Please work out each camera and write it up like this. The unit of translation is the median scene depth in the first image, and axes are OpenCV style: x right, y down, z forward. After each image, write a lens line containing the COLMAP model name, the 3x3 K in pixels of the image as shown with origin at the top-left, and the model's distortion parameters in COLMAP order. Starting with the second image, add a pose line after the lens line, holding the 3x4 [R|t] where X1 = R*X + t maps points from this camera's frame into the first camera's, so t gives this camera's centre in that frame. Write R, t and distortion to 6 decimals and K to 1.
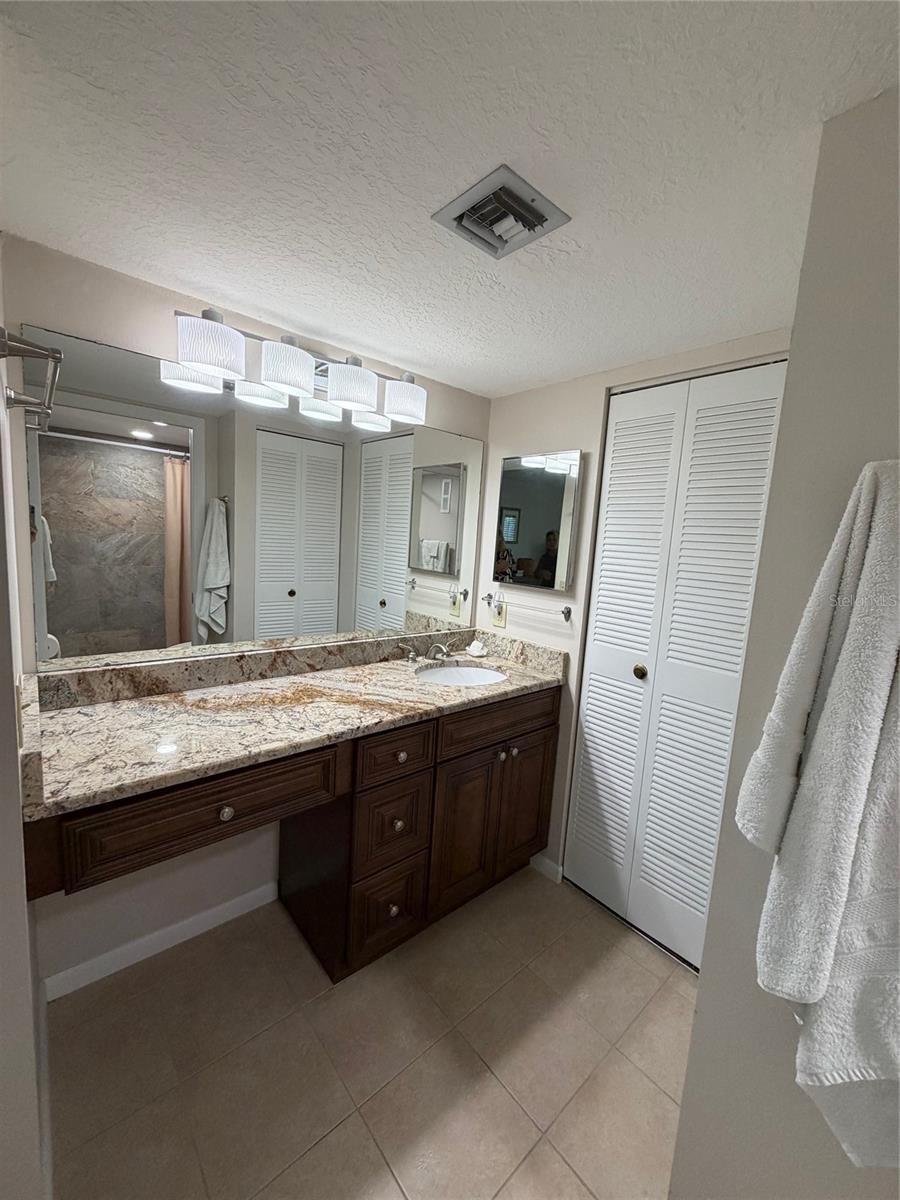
lens RADIAL K [[477.2, 0, 446.6], [0, 477.2, 597.6], [0, 0, 1]] dist [0.000405, 0.000261]
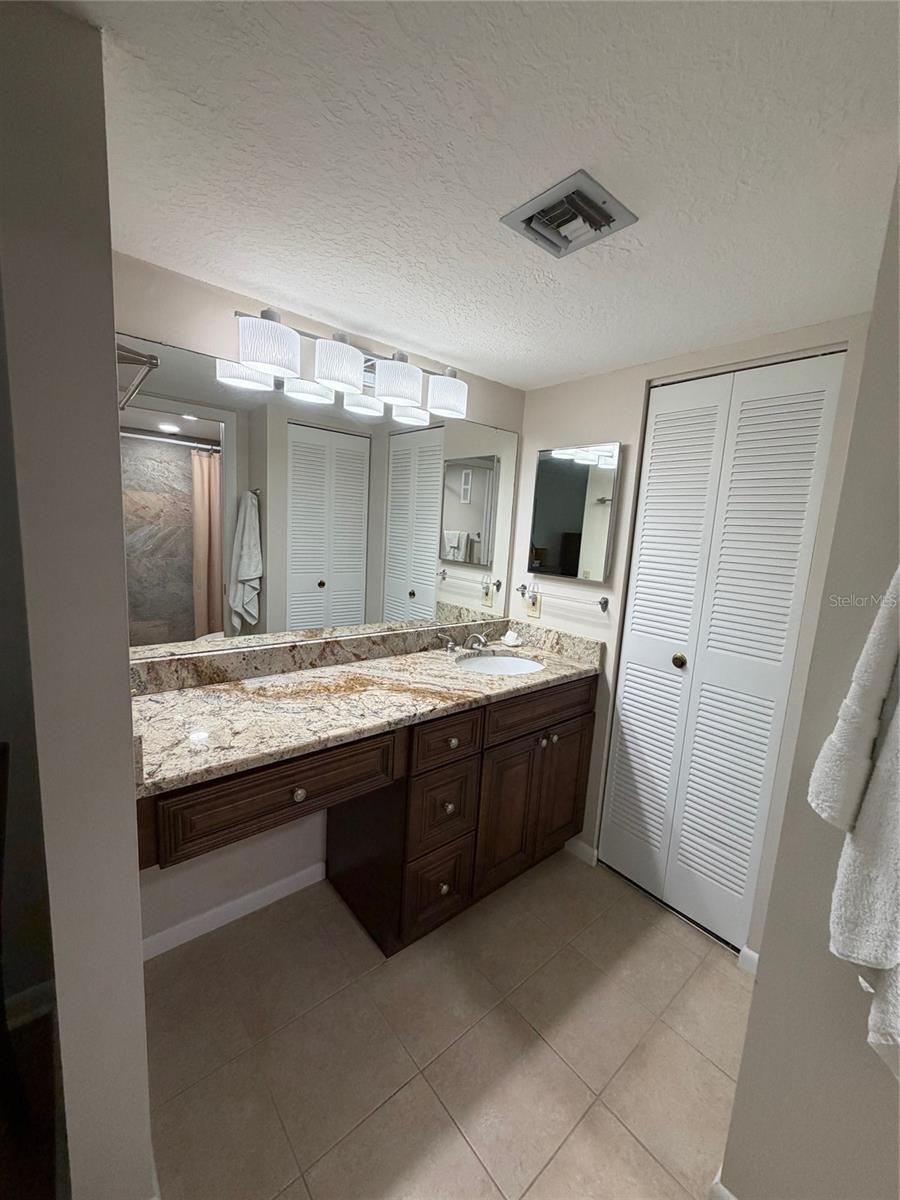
lens RADIAL K [[477.2, 0, 446.6], [0, 477.2, 597.6], [0, 0, 1]] dist [0.000405, 0.000261]
pose [[0.999859, -0.002750, -0.016556, -0.078155], [0.003105, 0.999765, 0.021451, -0.003754], [0.016493, -0.021499, 0.999633, -0.026811]]
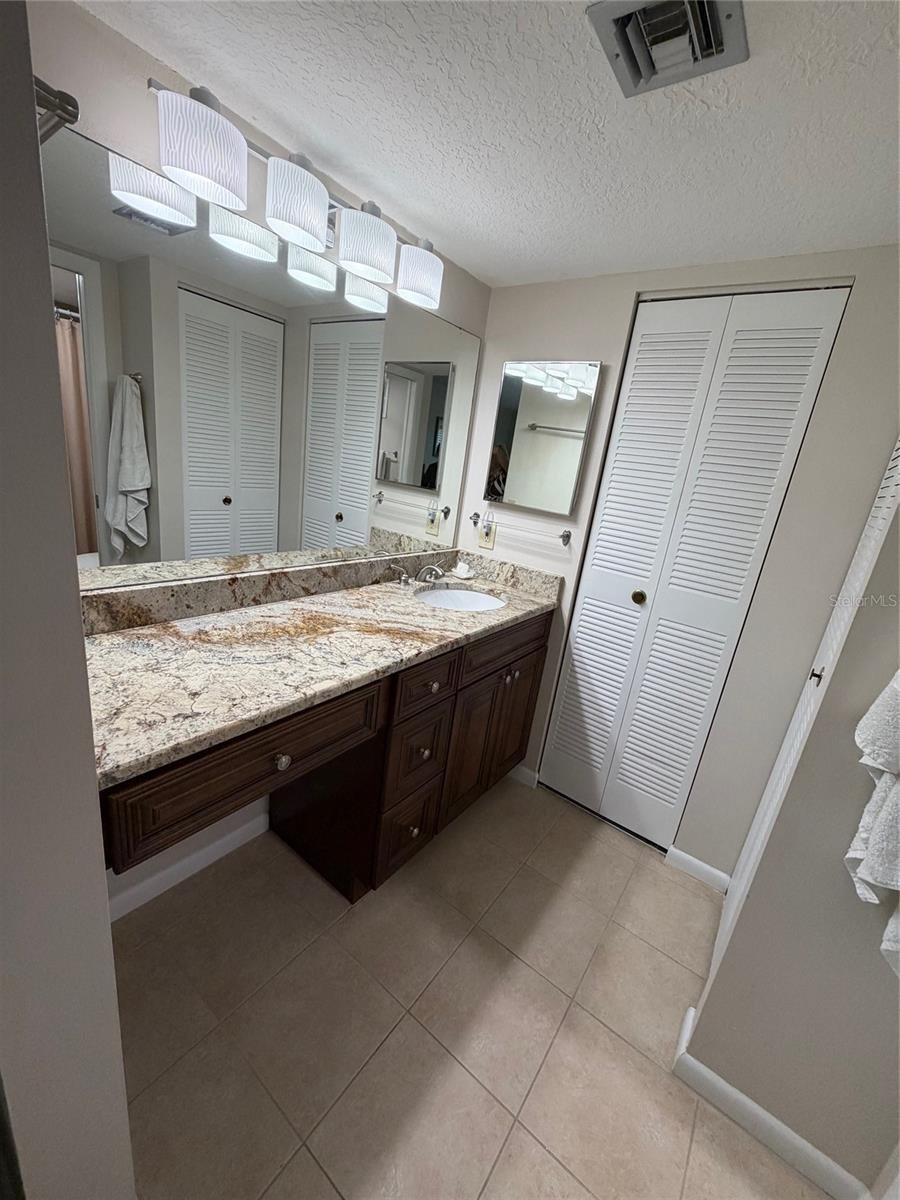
lens RADIAL K [[478.2, 0, 447.0], [0, 478.2, 597.8], [0, 0, 1]] dist [-0.000167, -0.000186]
pose [[0.975448, 0.001302, 0.220226, -0.241112], [-0.040657, 0.983859, 0.174266, -0.006997], [-0.216445, -0.178941, 0.959756, 0.097367]]
